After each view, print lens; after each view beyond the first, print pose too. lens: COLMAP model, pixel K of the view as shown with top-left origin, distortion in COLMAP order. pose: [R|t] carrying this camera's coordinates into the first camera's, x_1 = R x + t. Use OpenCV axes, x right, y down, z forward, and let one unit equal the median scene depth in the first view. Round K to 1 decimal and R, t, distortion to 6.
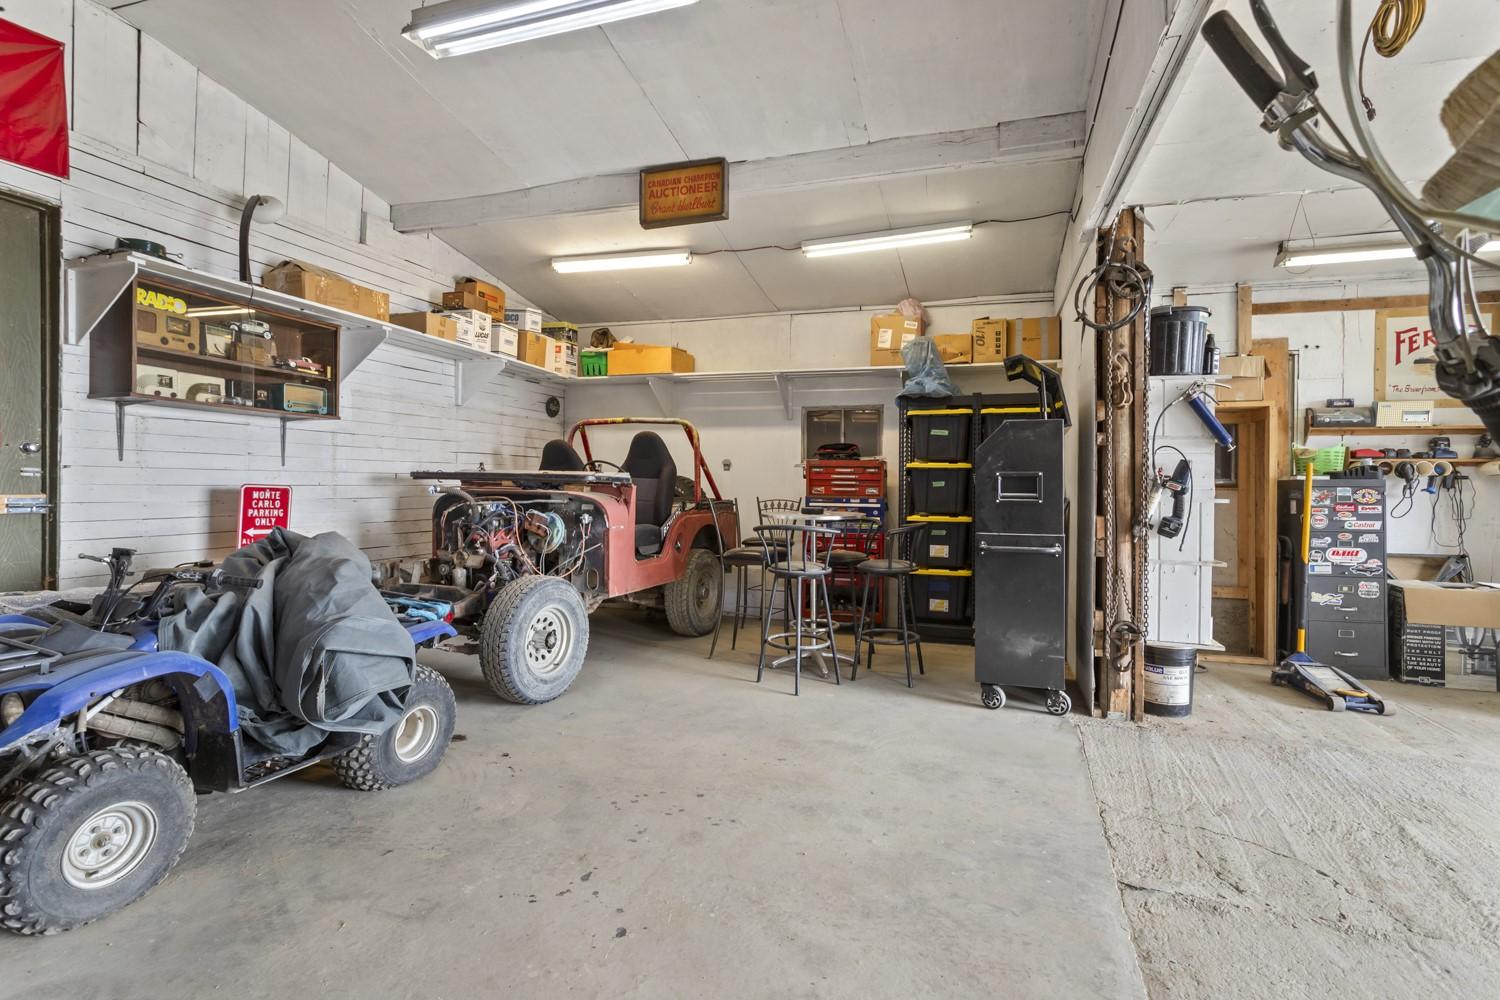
lens RADIAL K [[733.7, 0, 749.9], [0, 733.7, 489.3], [0, 0, 1]] dist [-0.000478, 0.000198]
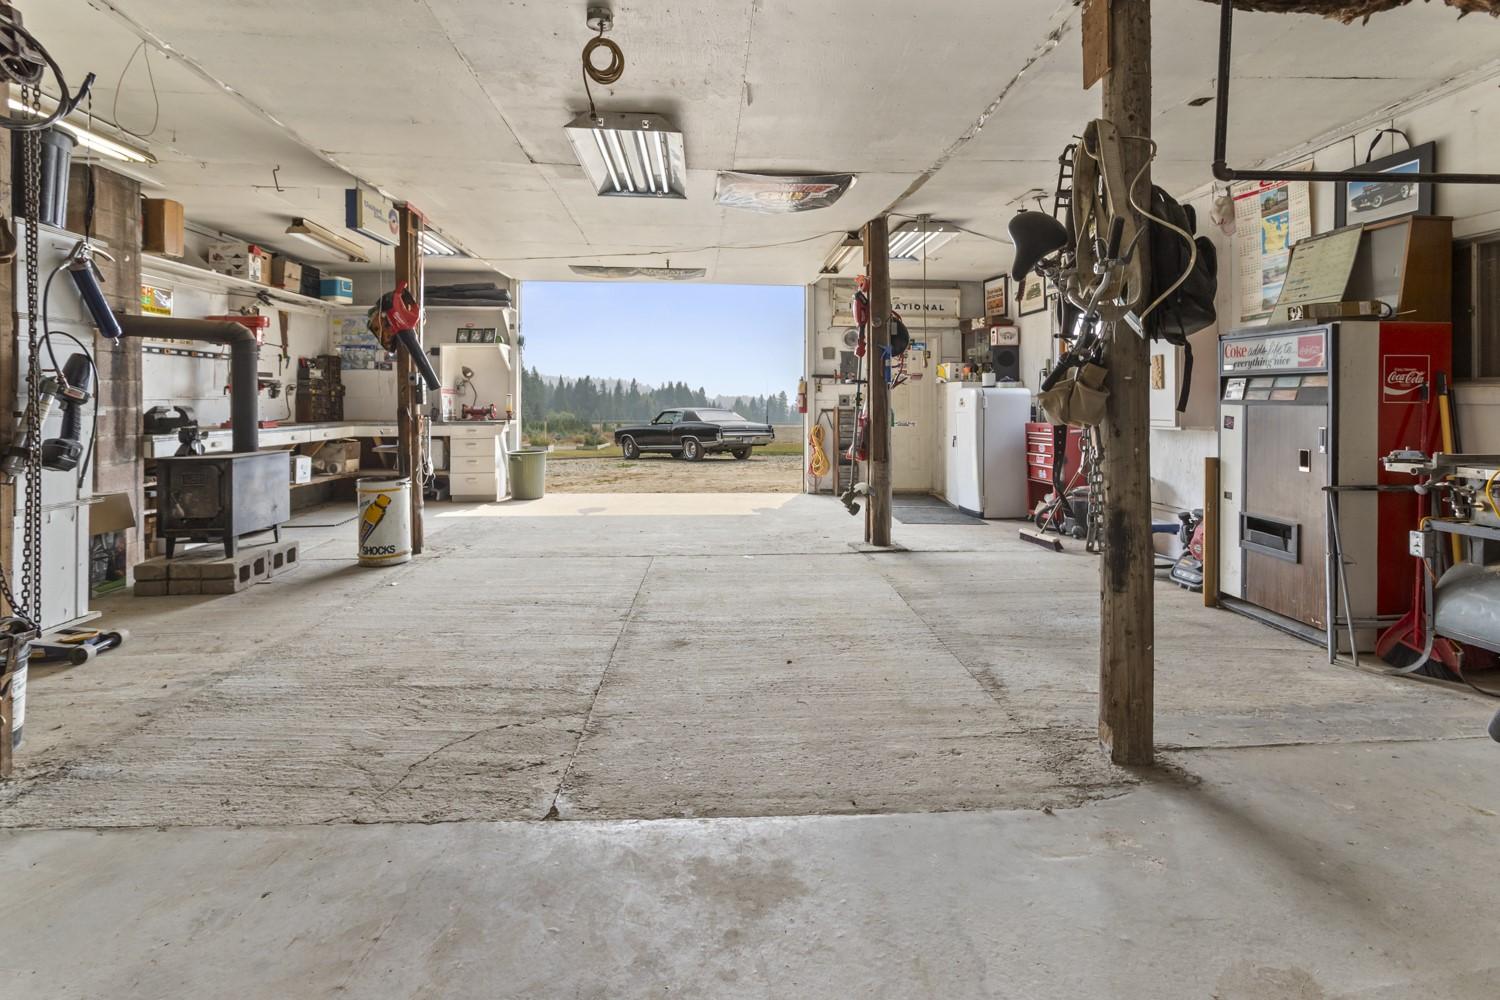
lens RADIAL K [[733.7, 0, 738.9], [0, 733.7, 393.3], [0, 0, 1]] dist [-0.000478, 0.000198]
pose [[-0.364040, -0.005197, 0.931369, -0.268890], [0.004242, 0.999965, 0.007238, -0.005799], [-0.931374, 0.006586, -0.364005, 0.667062]]
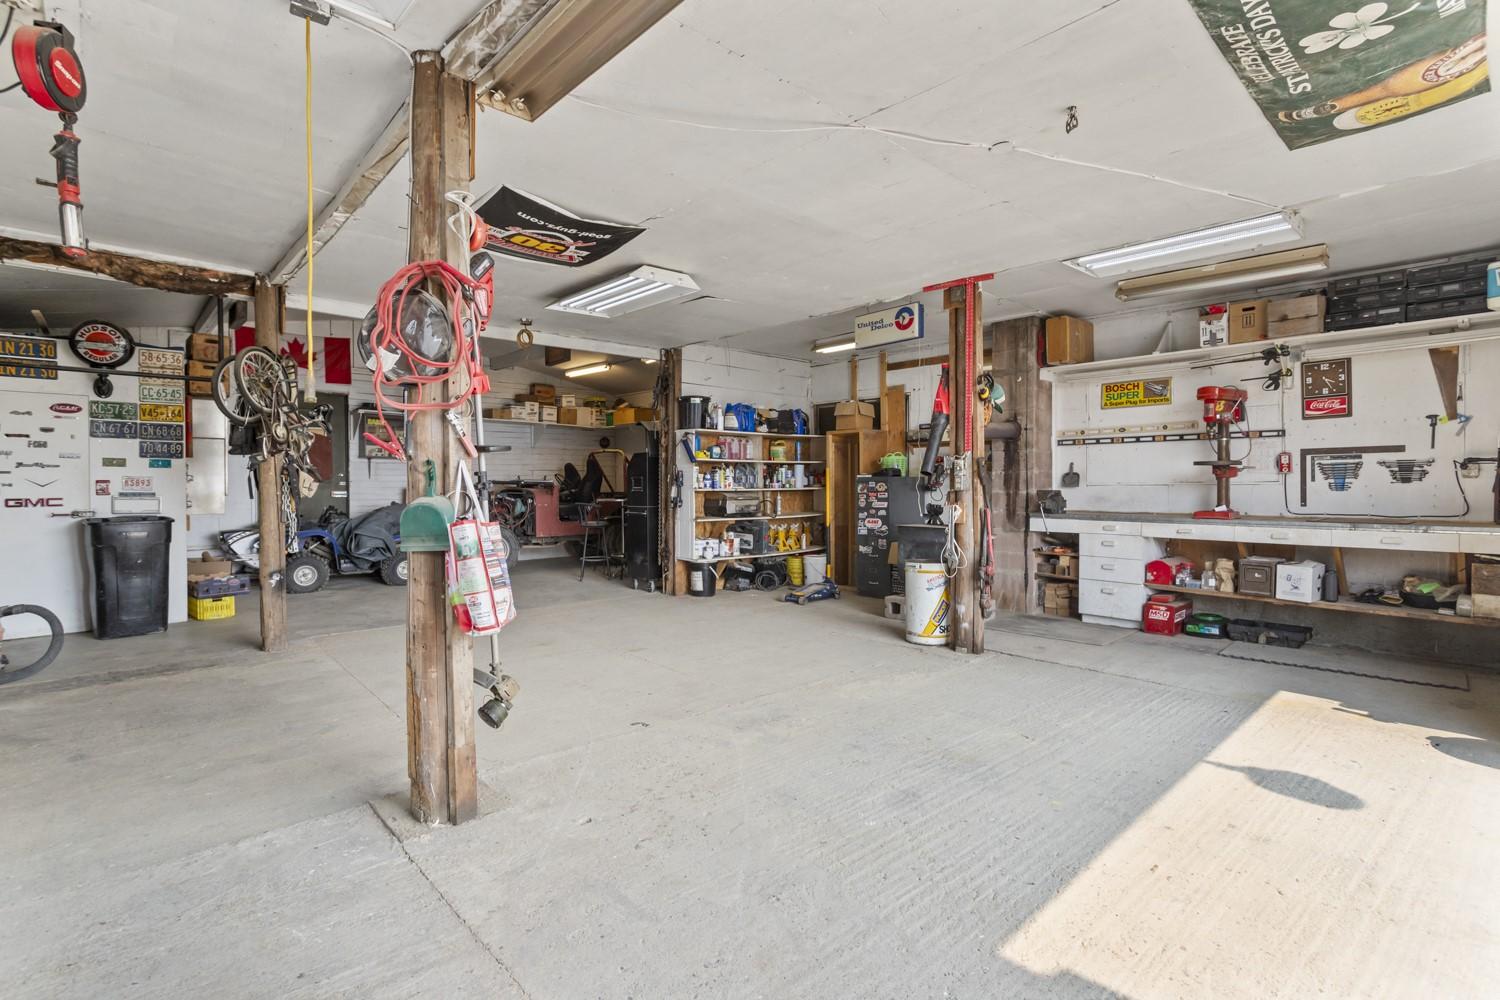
lens RADIAL K [[694.2, 0, 747.7], [0, 694.2, 498.1], [0, 0, 1]] dist [-0.000548, -0.000069]
pose [[0.877305, -0.003388, -0.479921, 1.700070], [0.008274, 0.999933, 0.008066, 0.024693], [0.479862, -0.011047, 0.877275, -0.647392]]
